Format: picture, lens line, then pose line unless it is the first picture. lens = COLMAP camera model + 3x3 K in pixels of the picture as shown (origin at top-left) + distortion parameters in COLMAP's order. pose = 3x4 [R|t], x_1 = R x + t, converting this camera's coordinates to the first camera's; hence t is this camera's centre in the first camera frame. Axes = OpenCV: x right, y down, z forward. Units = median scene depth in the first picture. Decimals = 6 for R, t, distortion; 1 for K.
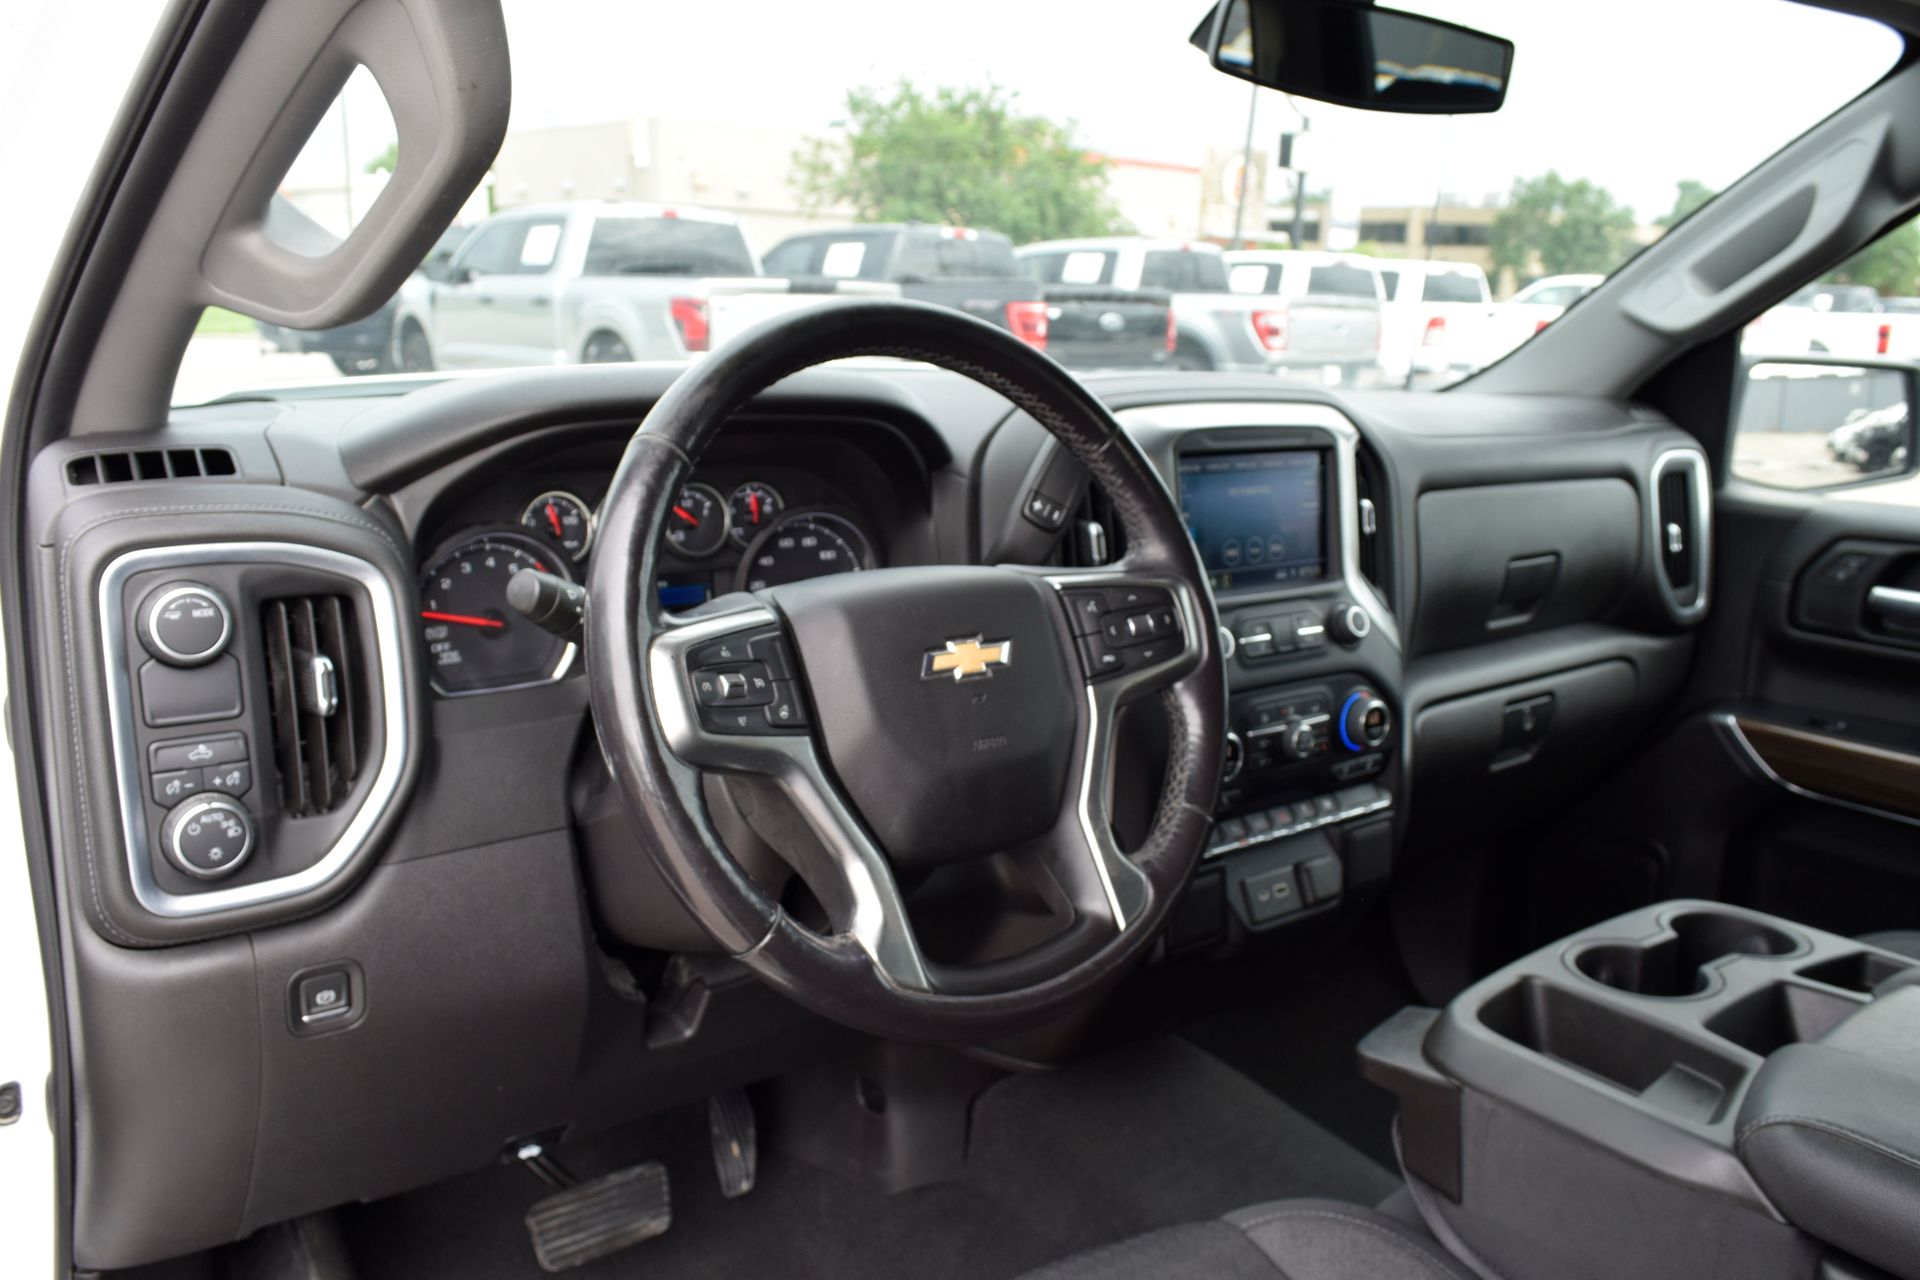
lens RADIAL K [[1477.1, 0, 957.1], [0, 1477.1, 640.7], [0, 0, 1]] dist [-0.000595, -0.000962]
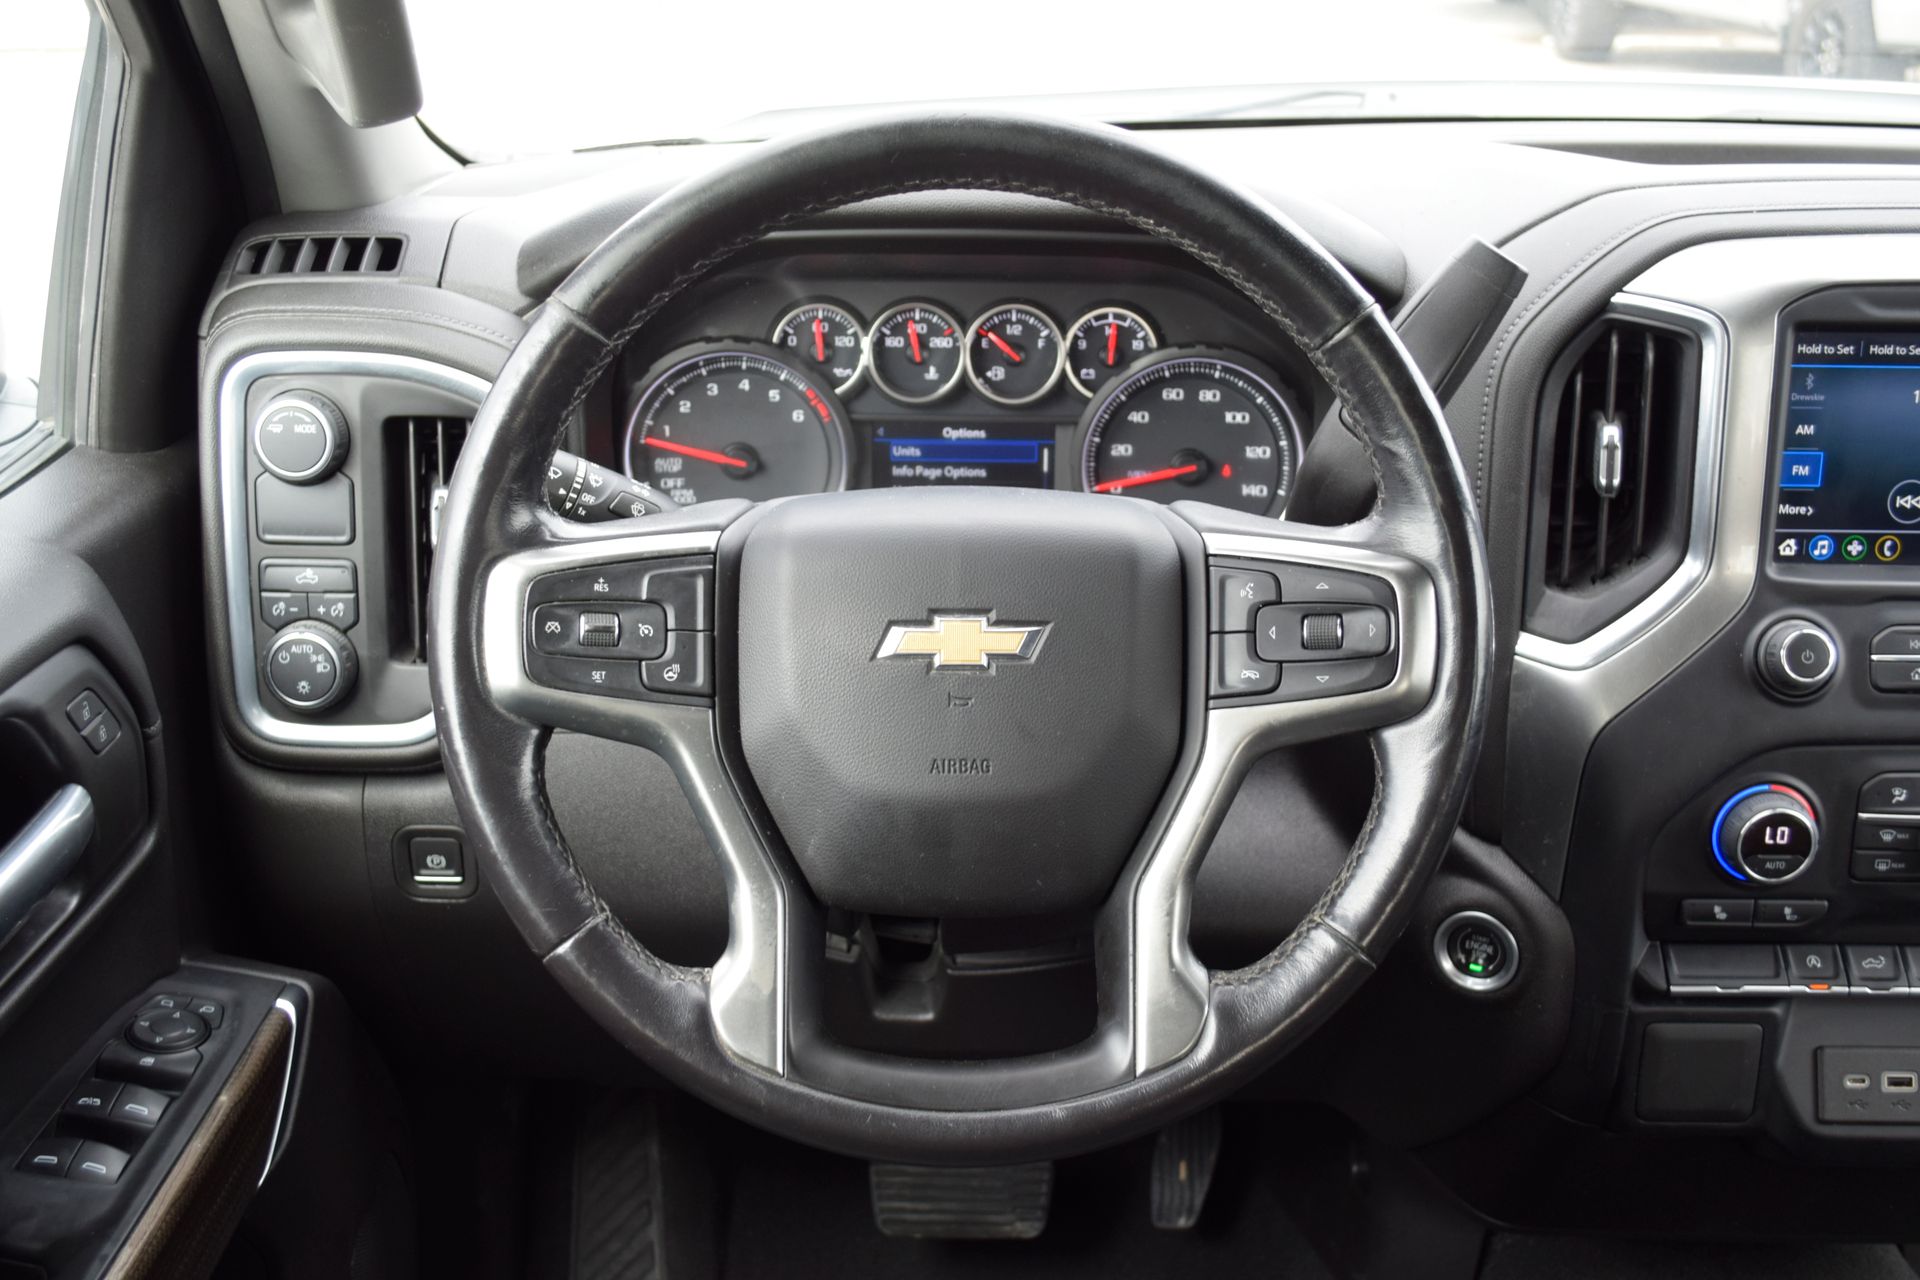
lens RADIAL K [[2072.8, 0, 962.5], [0, 2072.8, 634.0], [0, 0, 1]] dist [0.018103, 0.010489]
pose [[0.789919, 0.196880, -0.580746, 0.564515], [-0.117729, 0.978131, 0.171466, -0.157521], [0.601803, -0.067073, 0.795823, 0.203969]]
